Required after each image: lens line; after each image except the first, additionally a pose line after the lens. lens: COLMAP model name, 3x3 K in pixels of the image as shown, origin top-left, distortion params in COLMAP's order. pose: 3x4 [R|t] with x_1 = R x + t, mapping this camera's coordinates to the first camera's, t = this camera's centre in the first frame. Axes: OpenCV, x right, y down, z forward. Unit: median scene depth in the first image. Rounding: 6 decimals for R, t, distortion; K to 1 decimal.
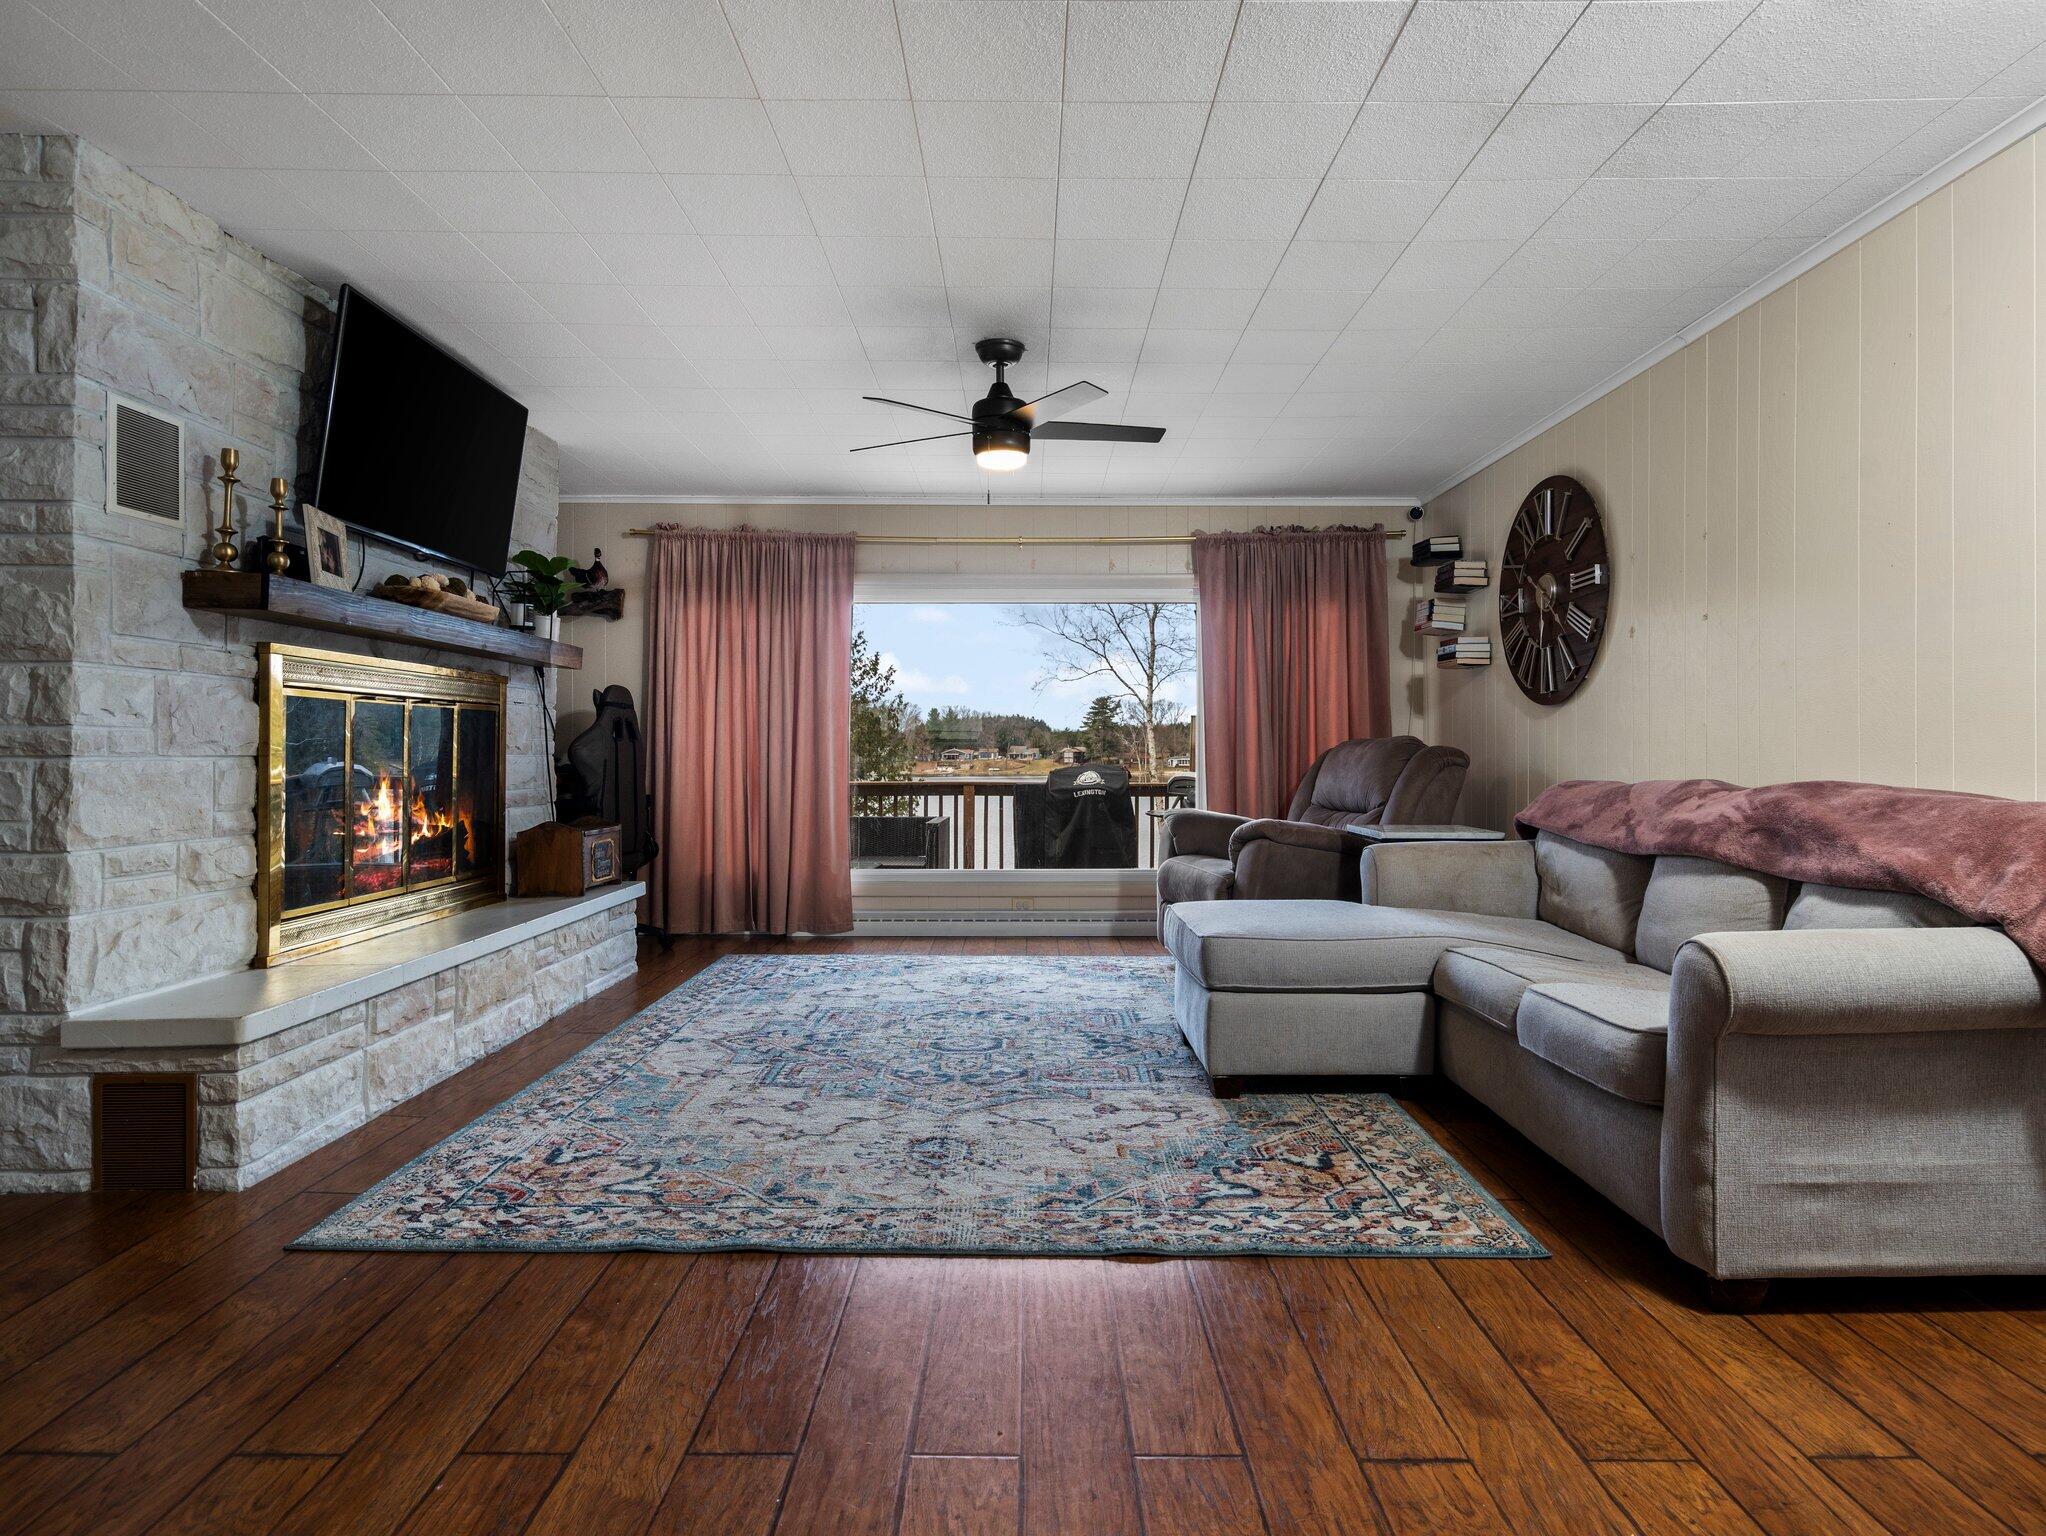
lens RADIAL K [[1115.7, 0, 1032.2], [0, 1115.7, 758.4], [0, 0, 1]] dist [0.001405, 0.001783]
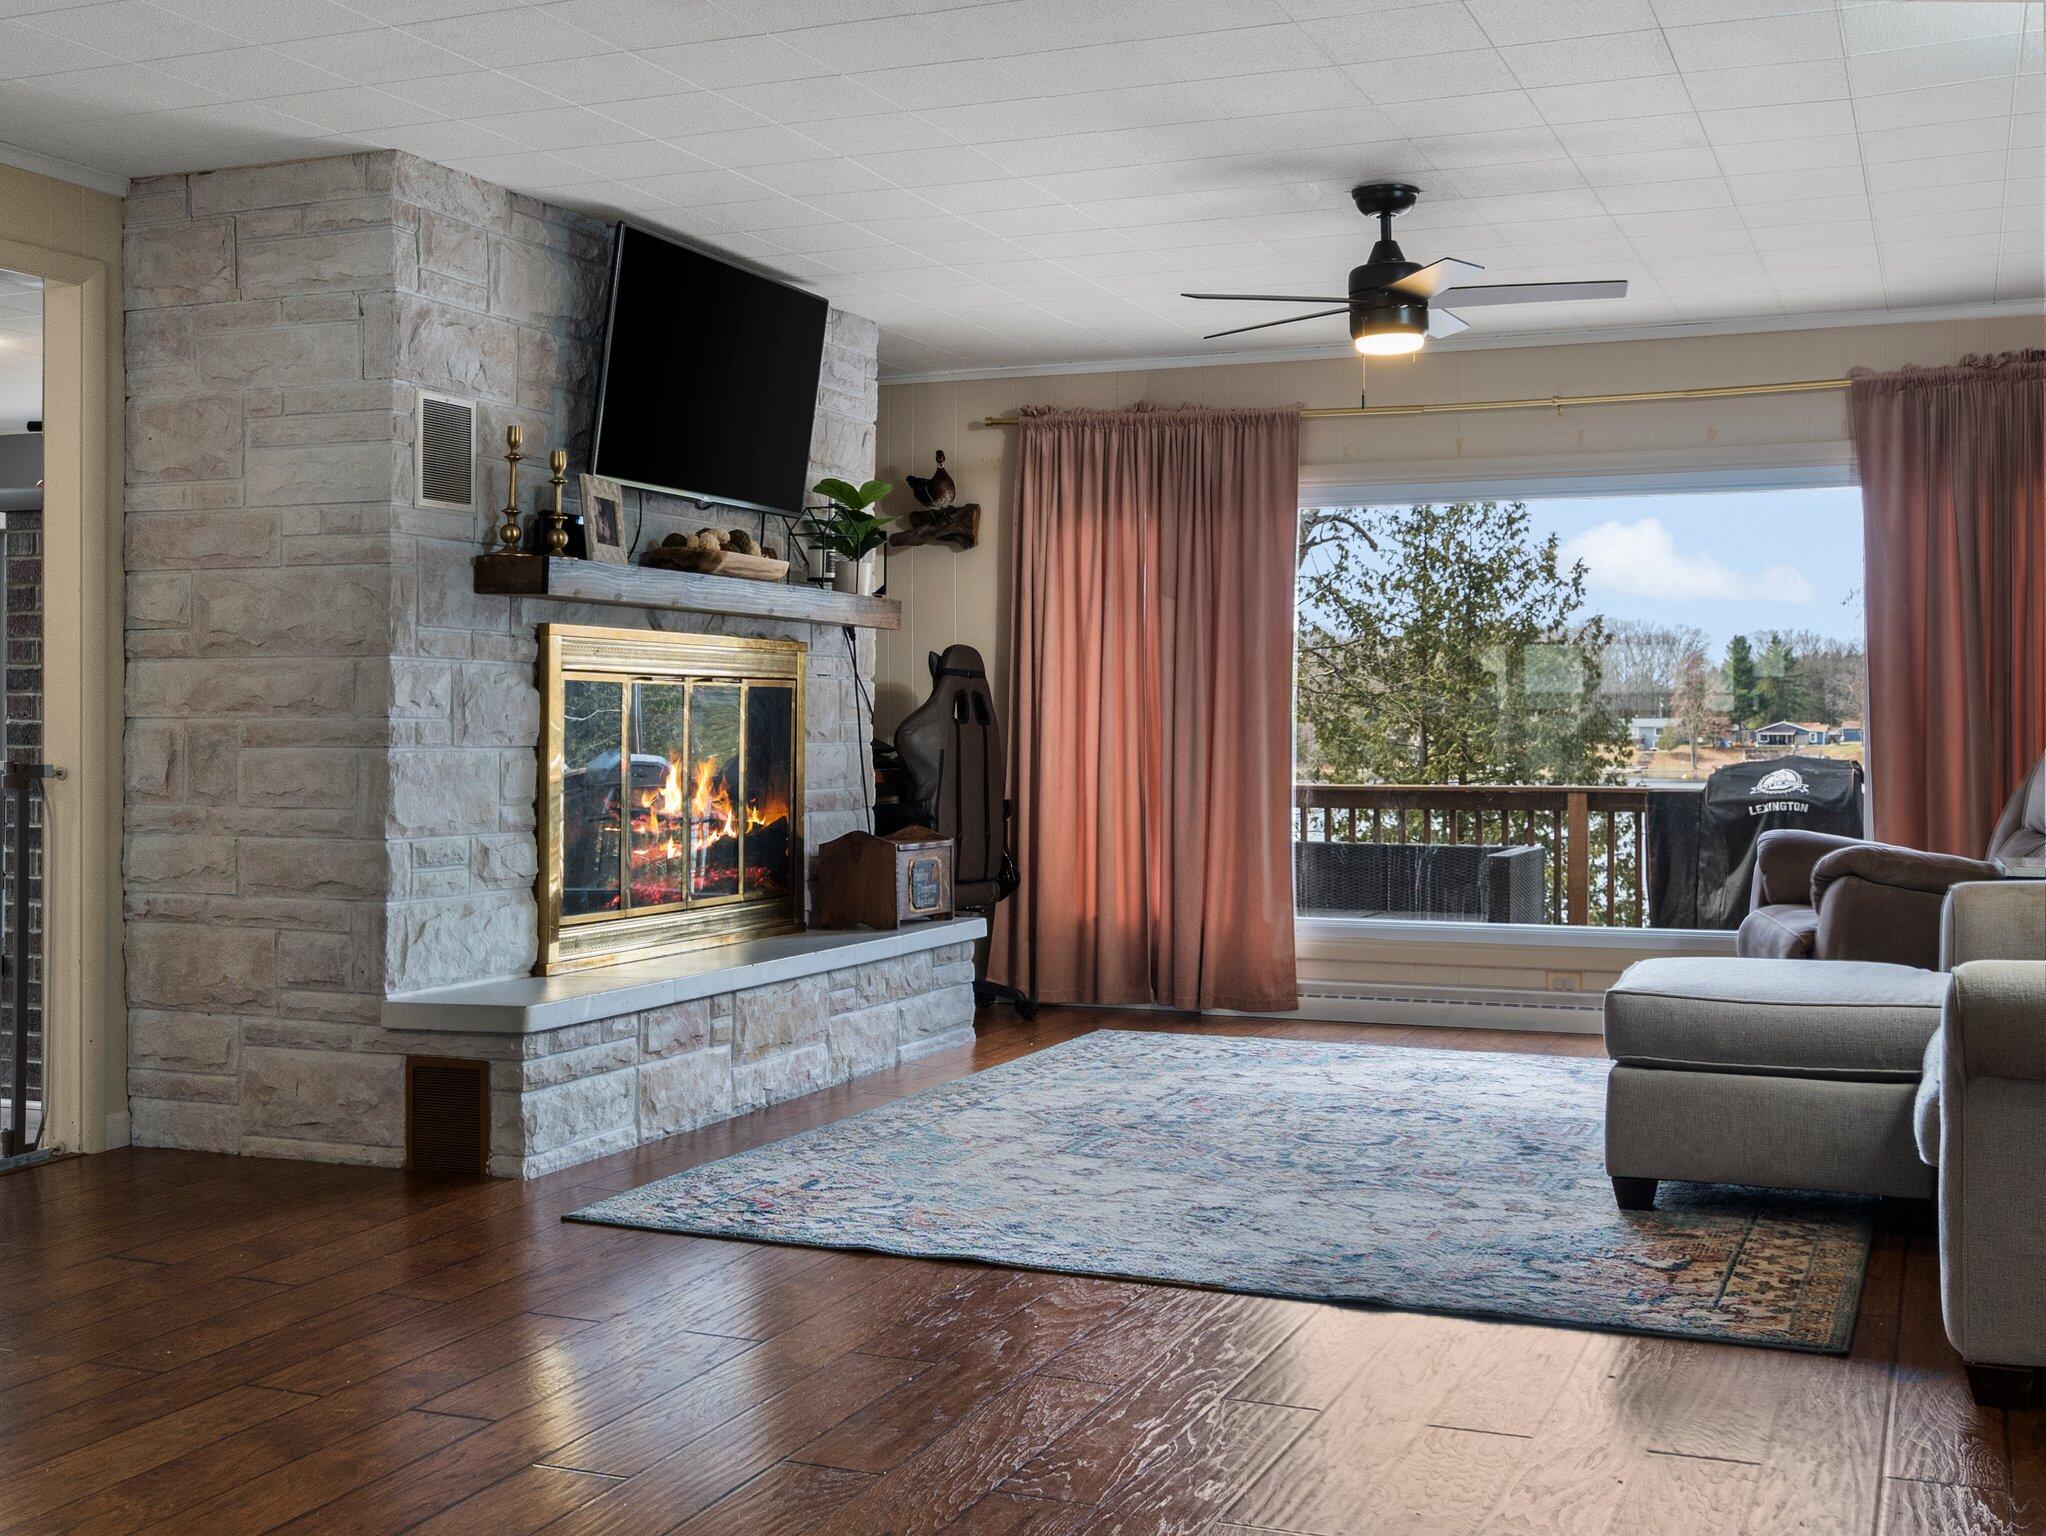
lens RADIAL K [[2278.4, 0, 1018.1], [0, 2278.4, 752.5], [0, 0, 1]] dist [-0.002178, -0.006663]
pose [[0.922681, 0.003519, -0.385547, 0.403346], [-0.001770, 0.999986, 0.004891, -0.007170], [0.385559, -0.003831, 0.922675, -0.591976]]
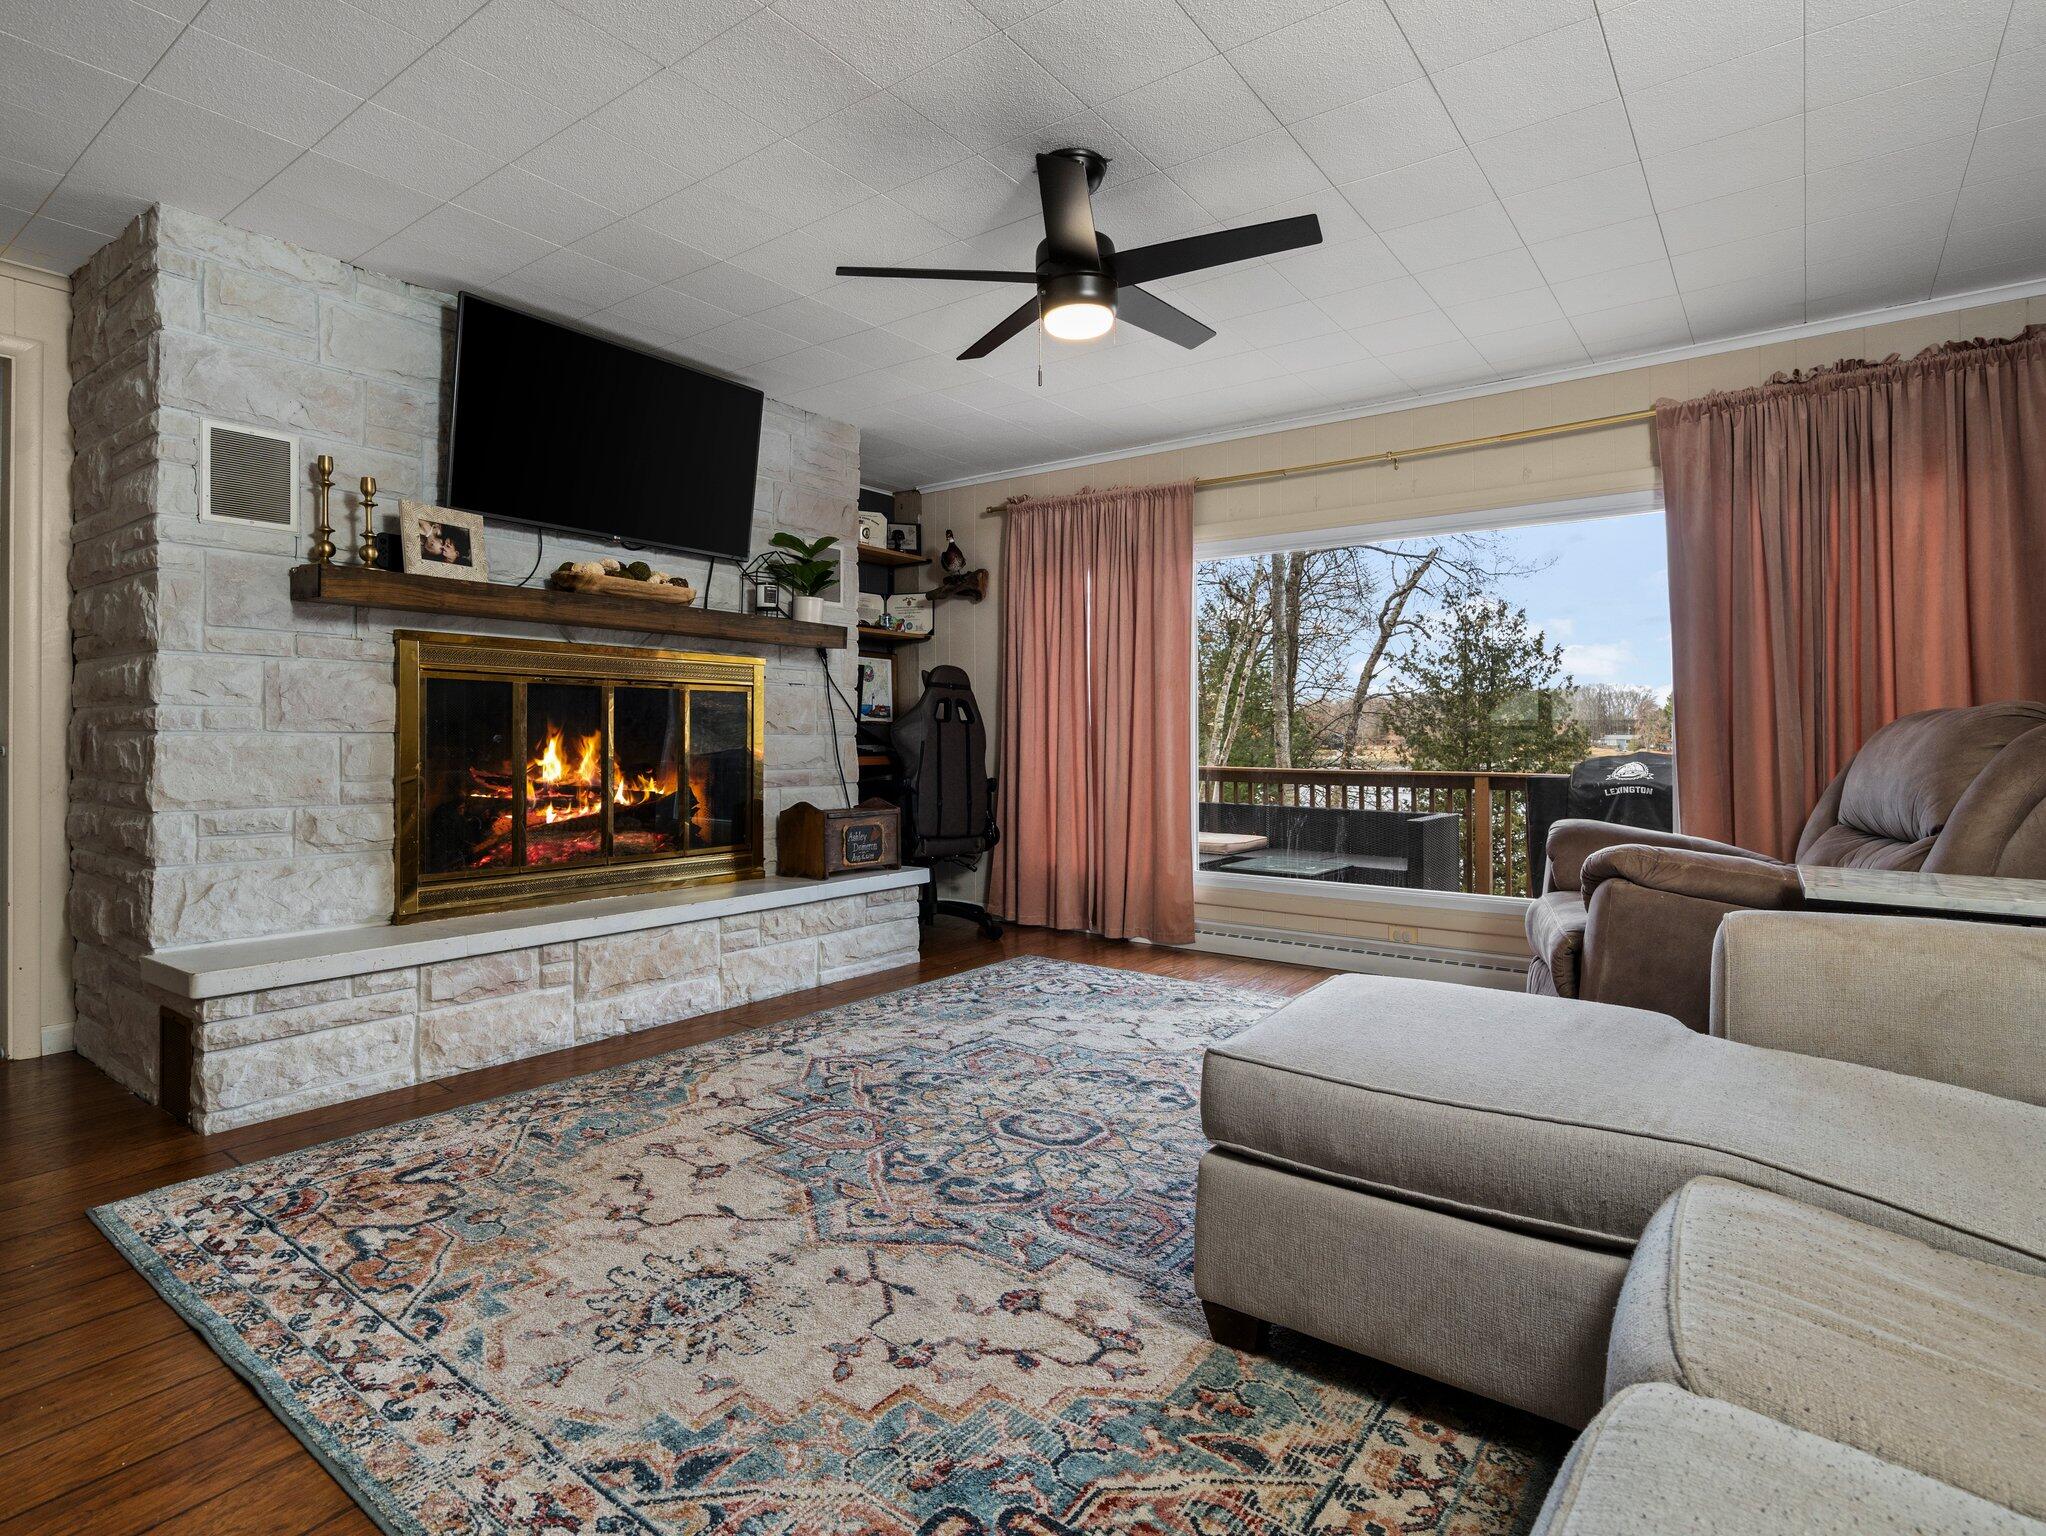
lens RADIAL K [[1049.6, 0, 1021.7], [0, 1049.6, 732.1], [0, 0, 1]] dist [-0.003278, 0.000764]
pose [[0.798601, -0.001594, -0.601858, 0.431209], [-0.006448, 0.999916, -0.011203, 0.004911], [0.601826, 0.012827, 0.798524, 0.547861]]
